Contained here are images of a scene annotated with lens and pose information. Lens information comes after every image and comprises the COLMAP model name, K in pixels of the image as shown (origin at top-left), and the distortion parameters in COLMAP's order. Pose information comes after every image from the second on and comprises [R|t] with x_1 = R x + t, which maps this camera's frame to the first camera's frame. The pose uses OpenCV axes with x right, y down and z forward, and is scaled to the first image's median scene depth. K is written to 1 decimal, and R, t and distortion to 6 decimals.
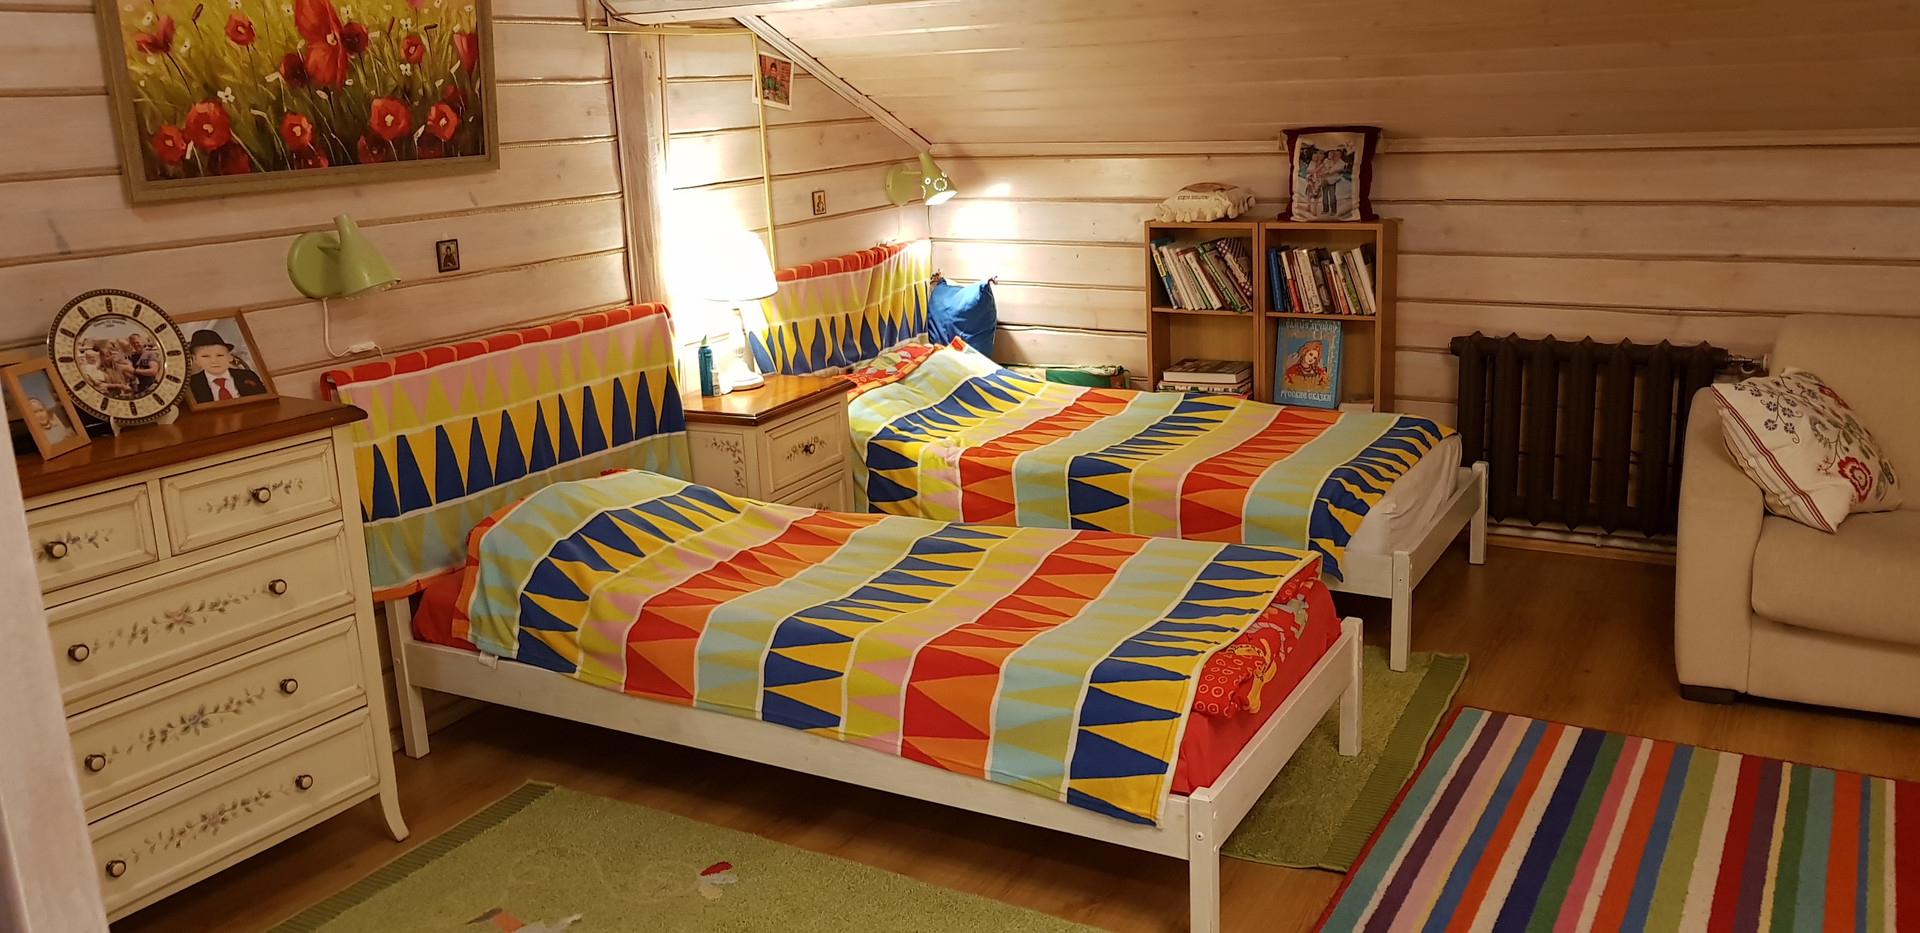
lens RADIAL K [[1513.9, 0, 952.5], [0, 1513.9, 465.8], [0, 0, 1]] dist [-0.001055, 0.002486]
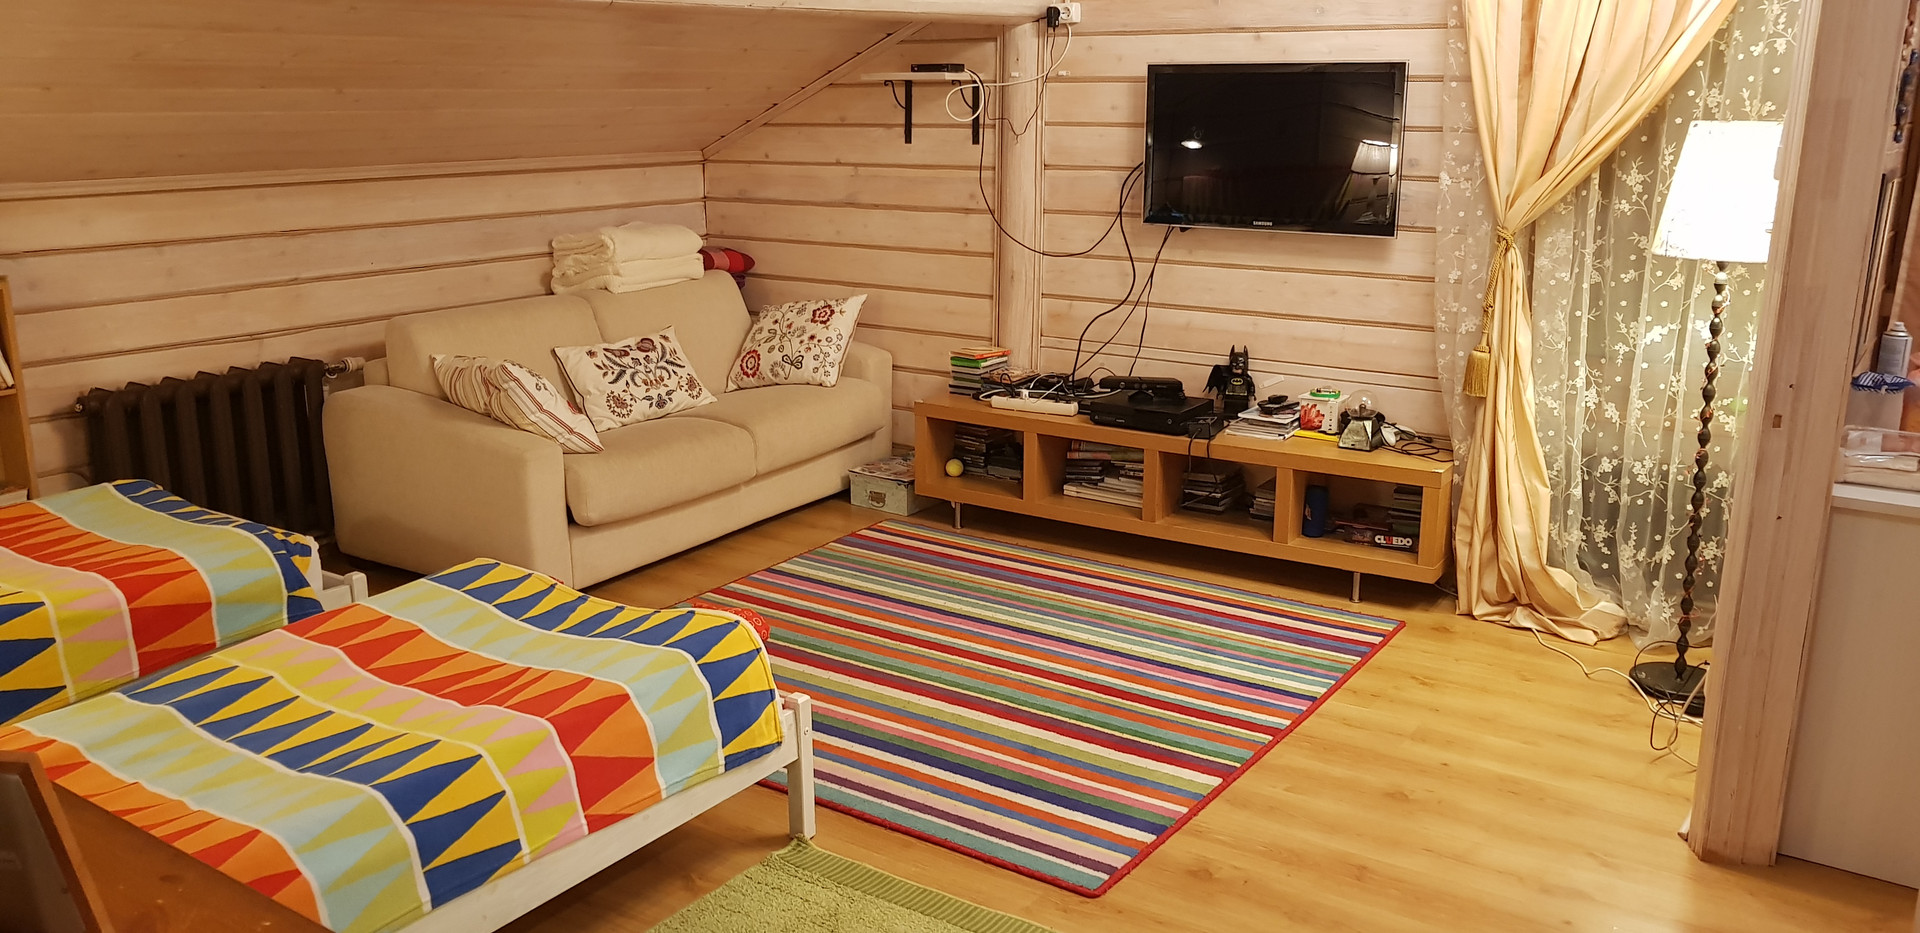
lens RADIAL K [[1513.9, 0, 951.0], [0, 1513.9, 463.9], [0, 0, 1]] dist [-0.001055, 0.002486]
pose [[0.053252, -0.195625, 0.979232, -0.613798], [0.239948, 0.954399, 0.177615, -0.092427], [-0.969324, 0.225506, 0.097764, 0.454094]]
